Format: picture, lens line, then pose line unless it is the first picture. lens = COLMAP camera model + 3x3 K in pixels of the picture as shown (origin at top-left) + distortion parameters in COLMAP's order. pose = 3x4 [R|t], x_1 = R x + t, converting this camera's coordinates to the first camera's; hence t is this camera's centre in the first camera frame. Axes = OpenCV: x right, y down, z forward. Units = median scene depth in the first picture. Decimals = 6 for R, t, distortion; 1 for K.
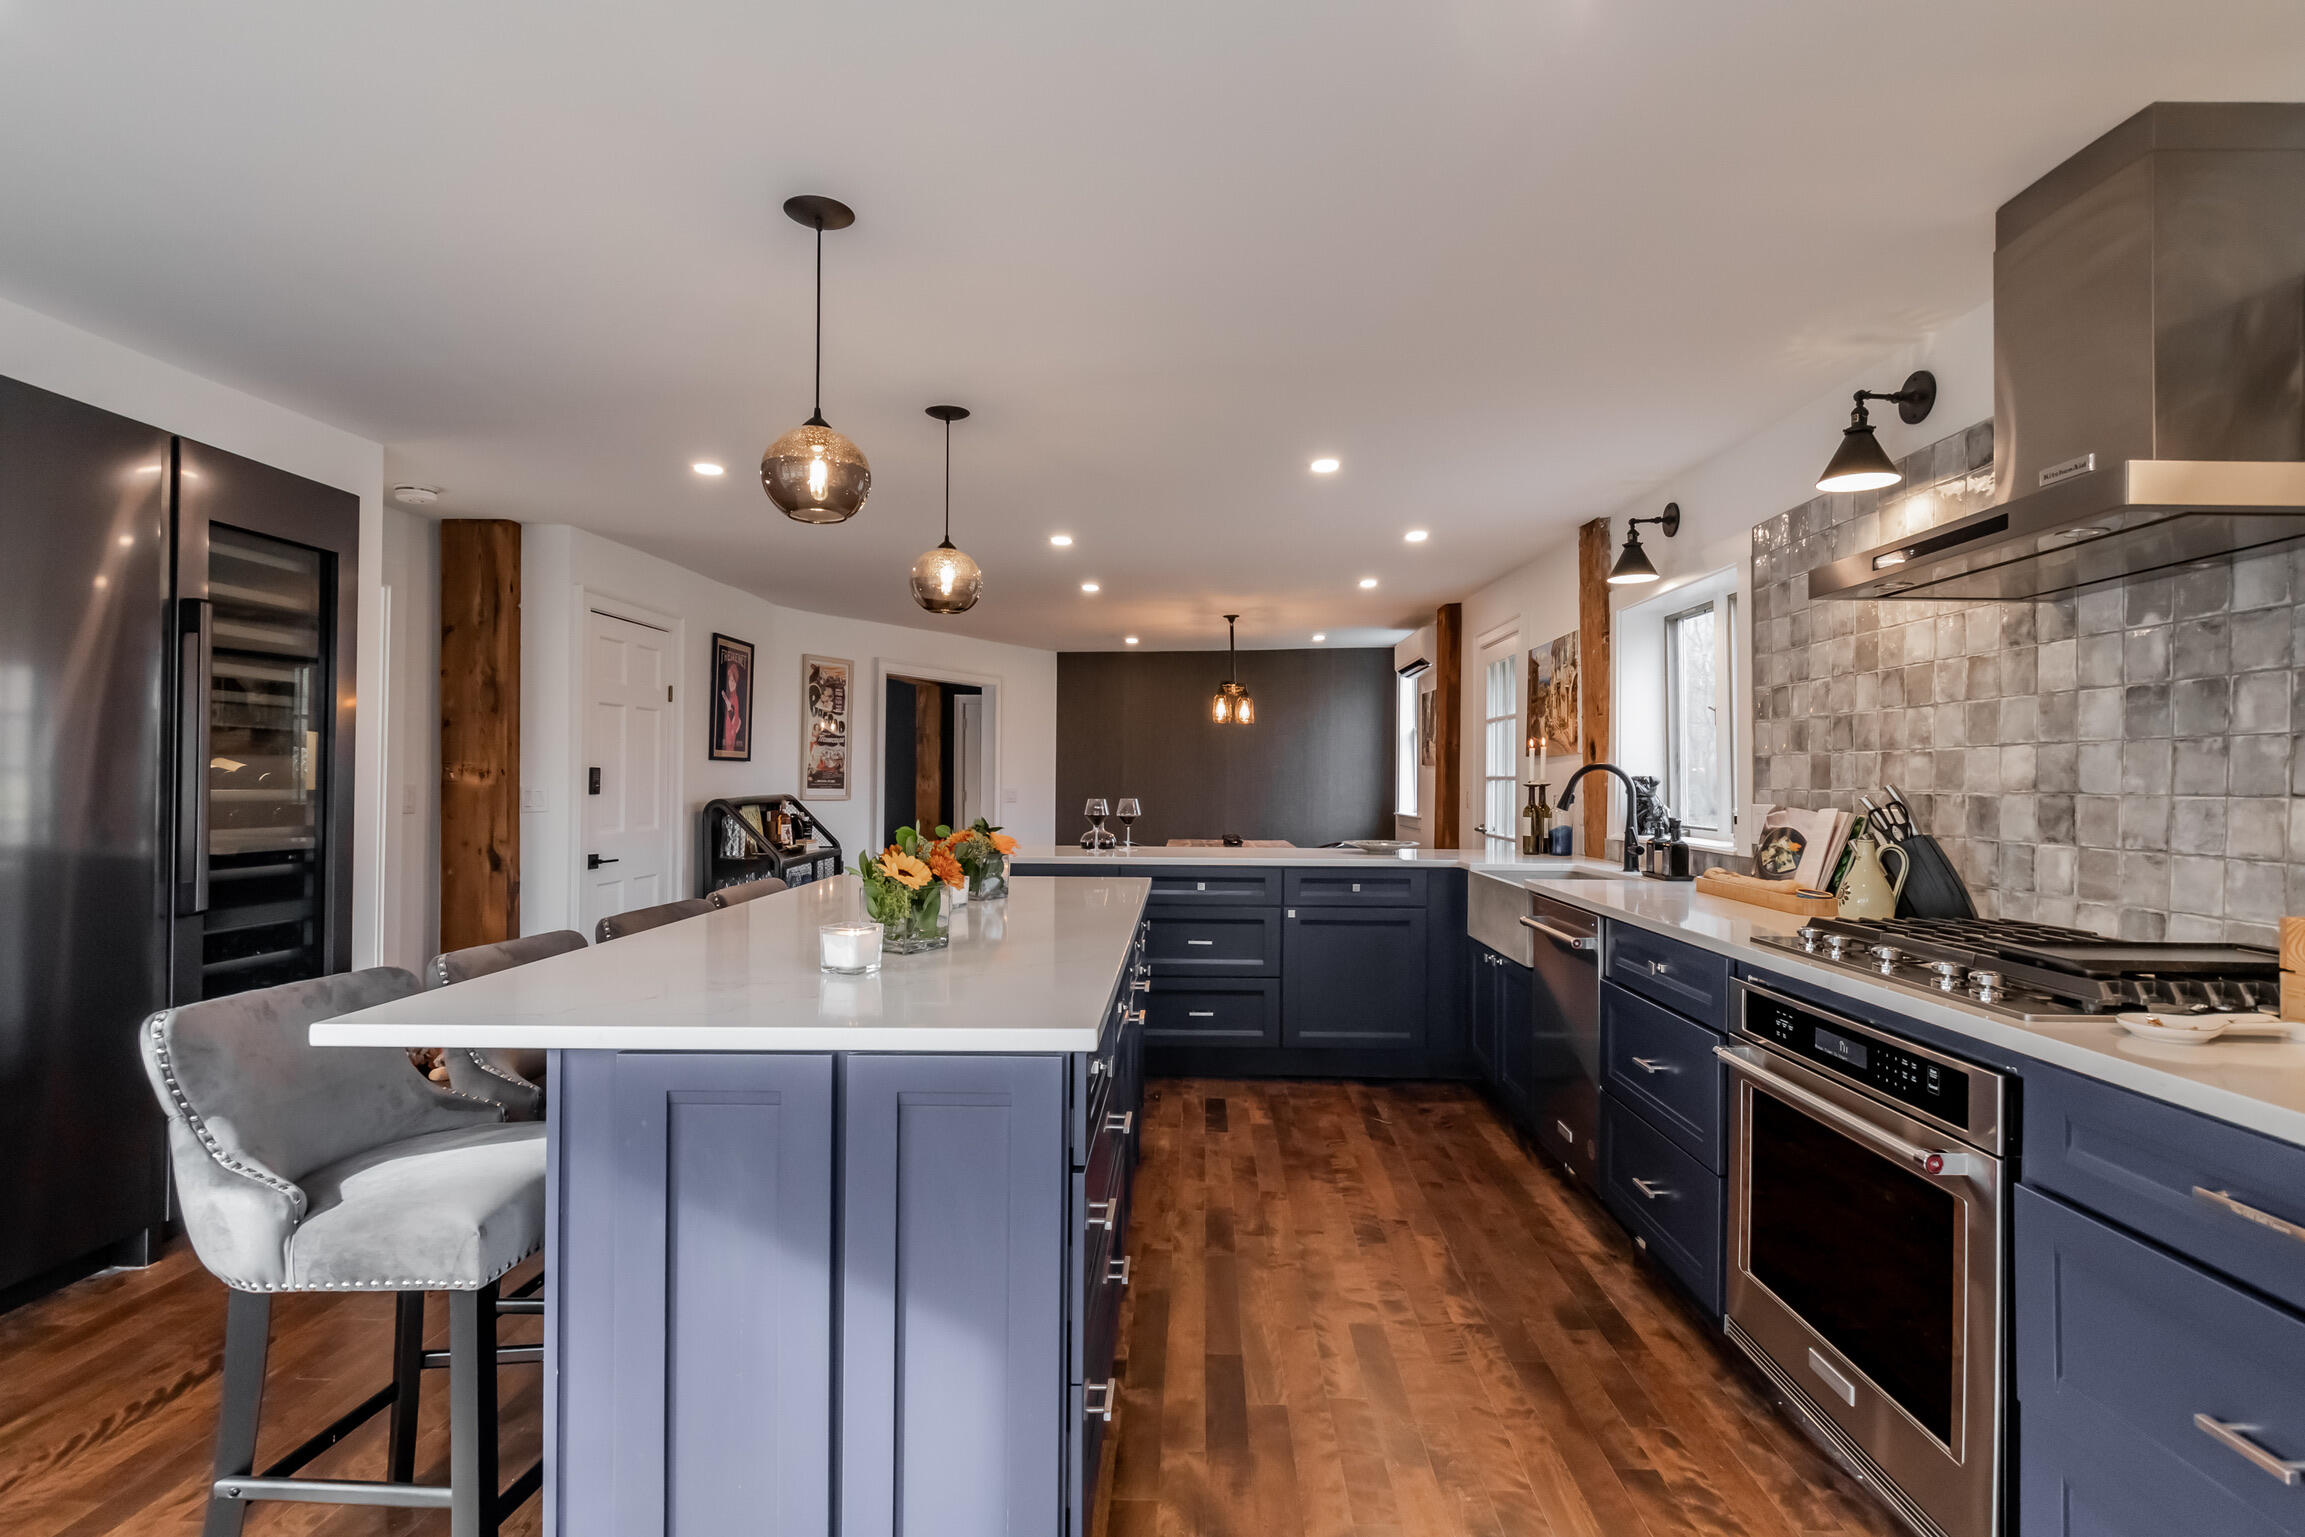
lens RADIAL K [[1089.5, 0, 1229.0], [0, 1089.5, 774.2], [0, 0, 1]] dist [-0.007887, 0.000853]
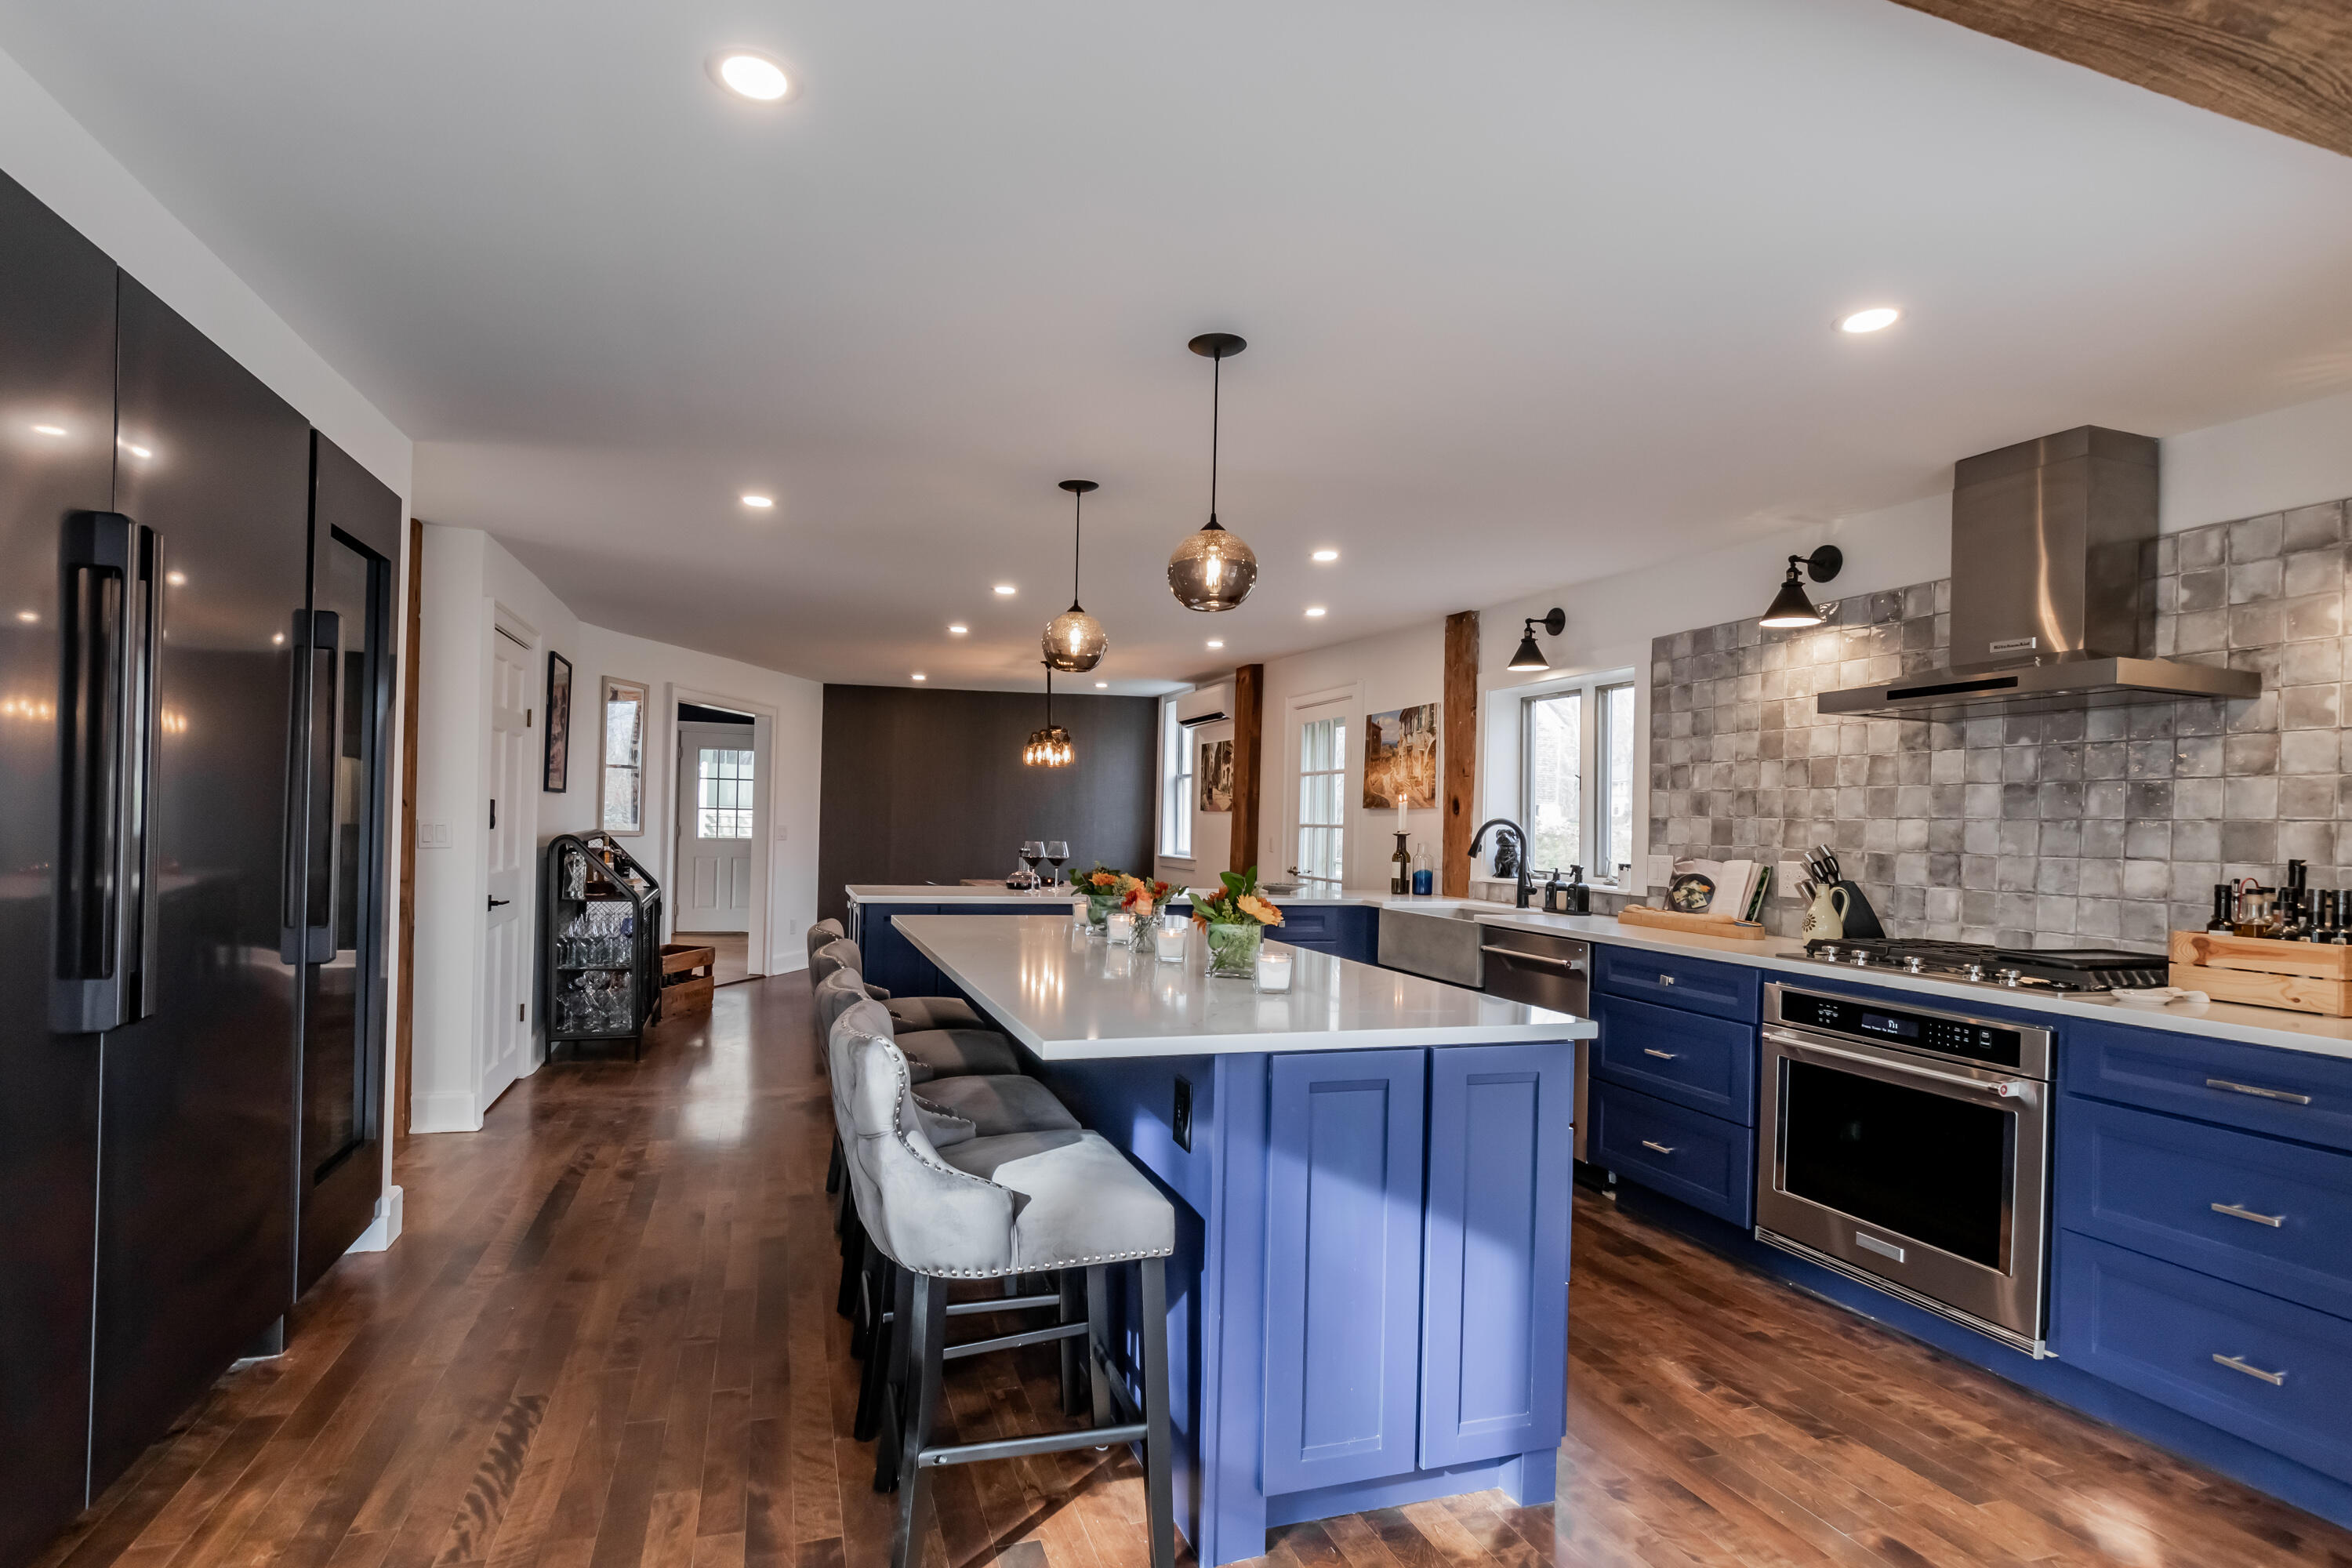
lens RADIAL K [[1111.7, 0, 1164.2], [0, 1111.7, 821.2], [0, 0, 1]] dist [-0.007887, 0.000853]
pose [[0.952173, 0.019340, 0.304946, -0.669415], [-0.021985, 0.999745, 0.005242, -0.009459], [-0.304766, -0.011696, 0.952355, -0.106541]]
